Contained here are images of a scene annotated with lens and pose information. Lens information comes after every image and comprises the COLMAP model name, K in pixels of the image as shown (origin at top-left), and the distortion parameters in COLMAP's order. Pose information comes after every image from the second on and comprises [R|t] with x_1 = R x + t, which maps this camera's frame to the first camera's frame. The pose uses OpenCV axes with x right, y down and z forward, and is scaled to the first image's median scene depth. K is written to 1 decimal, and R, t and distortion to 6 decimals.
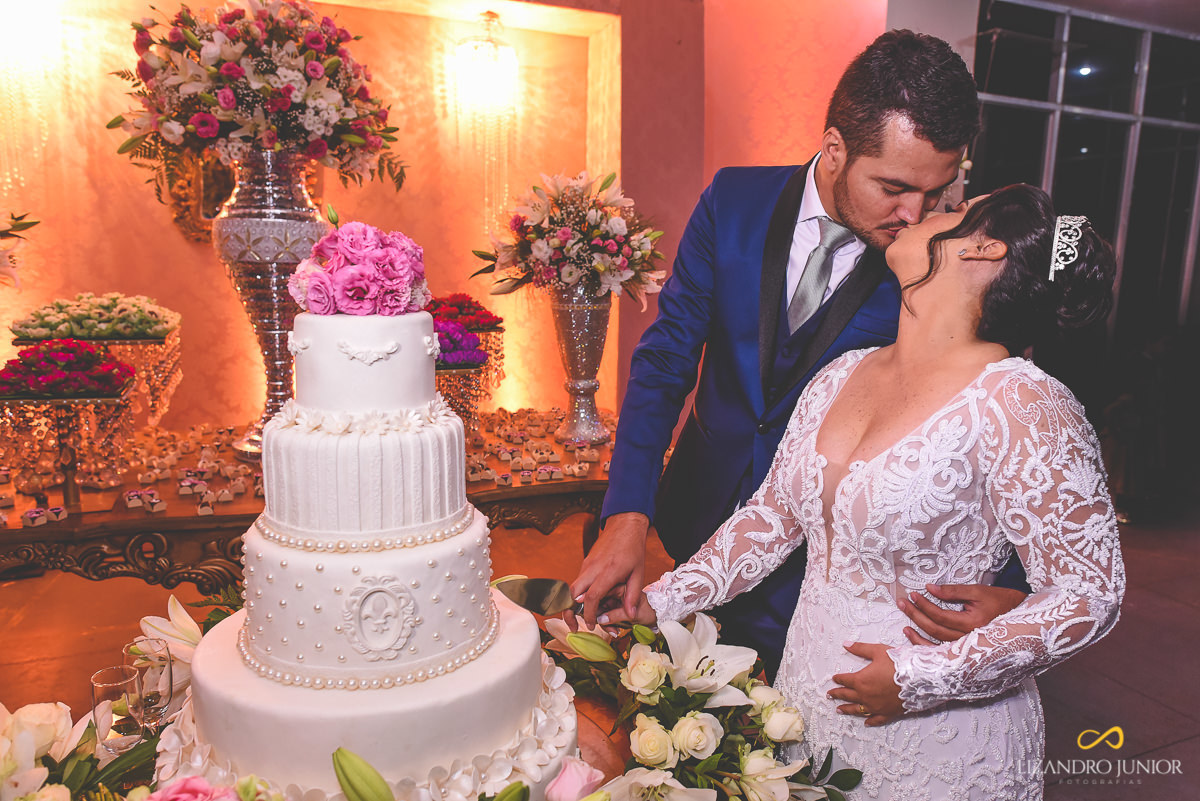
lens RADIAL K [[887.6, 0, 646.1], [0, 887.6, 429.7], [0, 0, 1]] dist [-0.029915, 0.008897]
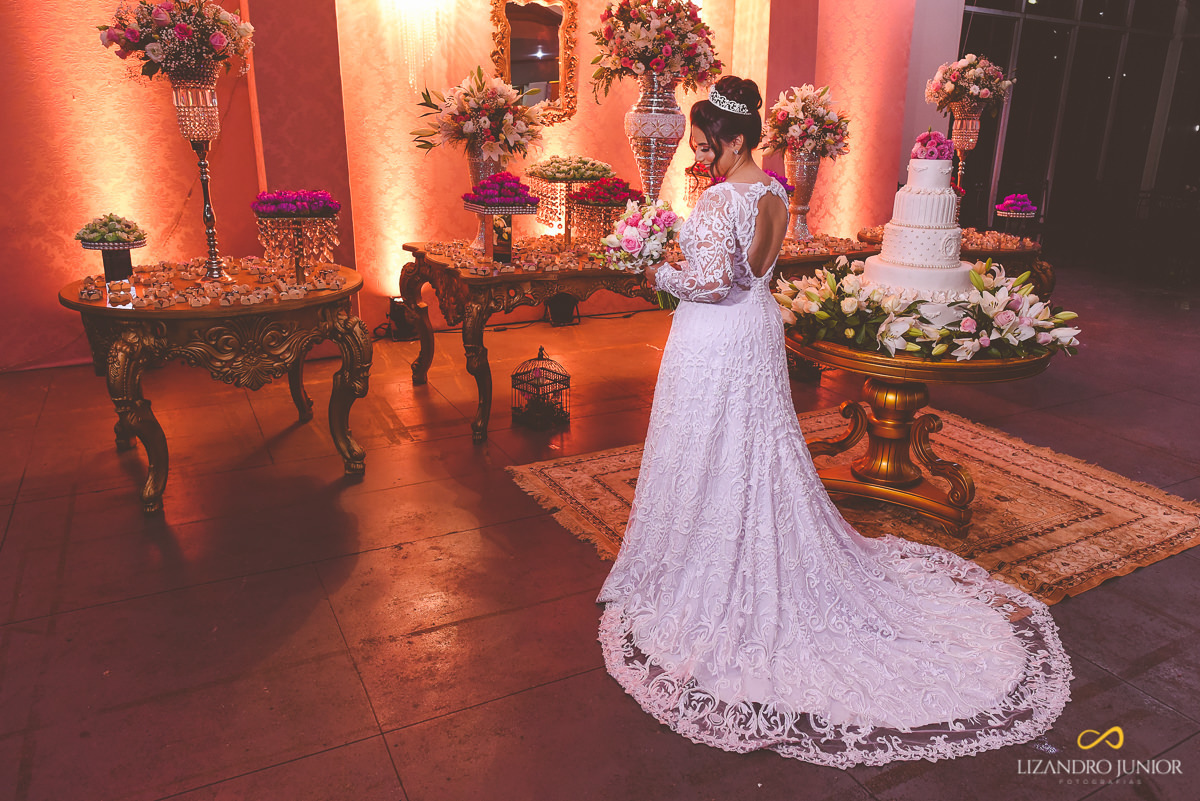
lens RADIAL K [[852.0, 0, 619.8], [0, 852.0, 385.5], [0, 0, 1]] dist [-0.029866, 0.011128]
pose [[0.997822, -0.021015, 0.062530, -0.573234], [0.014202, 0.994108, 0.107460, 0.118802], [-0.064419, -0.106338, 0.992241, -0.726040]]
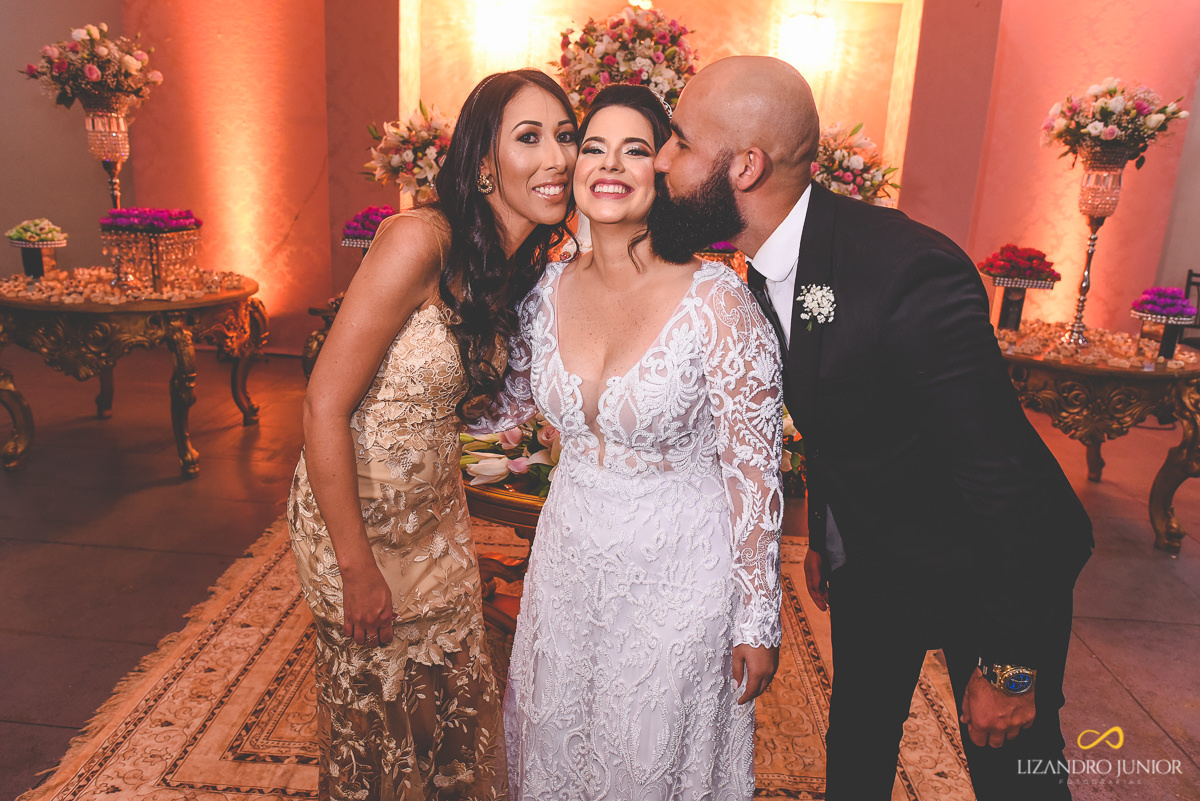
lens RADIAL K [[823.1, 0, 600.0], [0, 823.1, 400.5], [0, 0, 1]] dist [-0.027523, 0.006500]
pose [[0.882375, 0.148322, -0.446558, 0.234679], [-0.120136, 0.988581, 0.090969, 0.065586], [0.454952, -0.026621, 0.890118, -0.313106]]
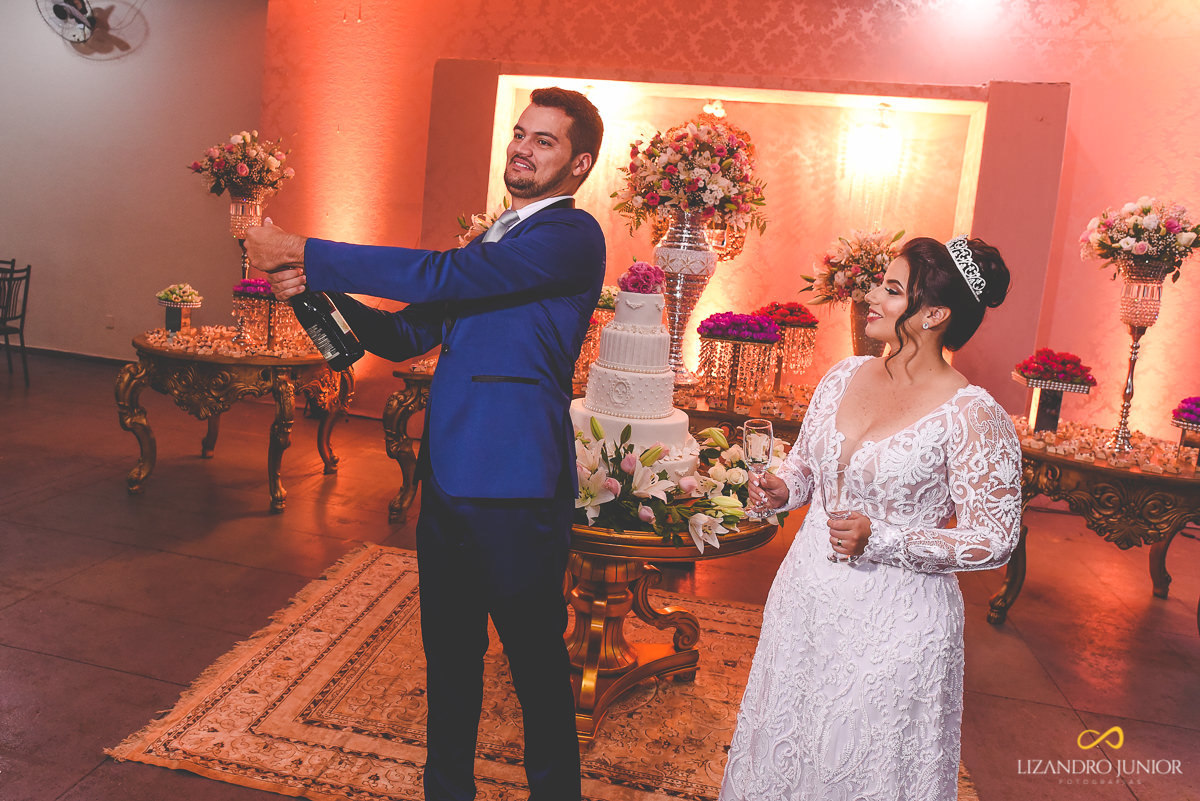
lens RADIAL K [[897.6, 0, 547.9], [0, 897.6, 365.0], [0, 0, 1]] dist [-0.033073, 0.013930]
pose [[0.792520, 0.129046, -0.596036, 0.407569], [-0.182776, 0.982688, -0.030270, 0.081034], [0.581812, 0.132931, 0.802387, -0.497027]]
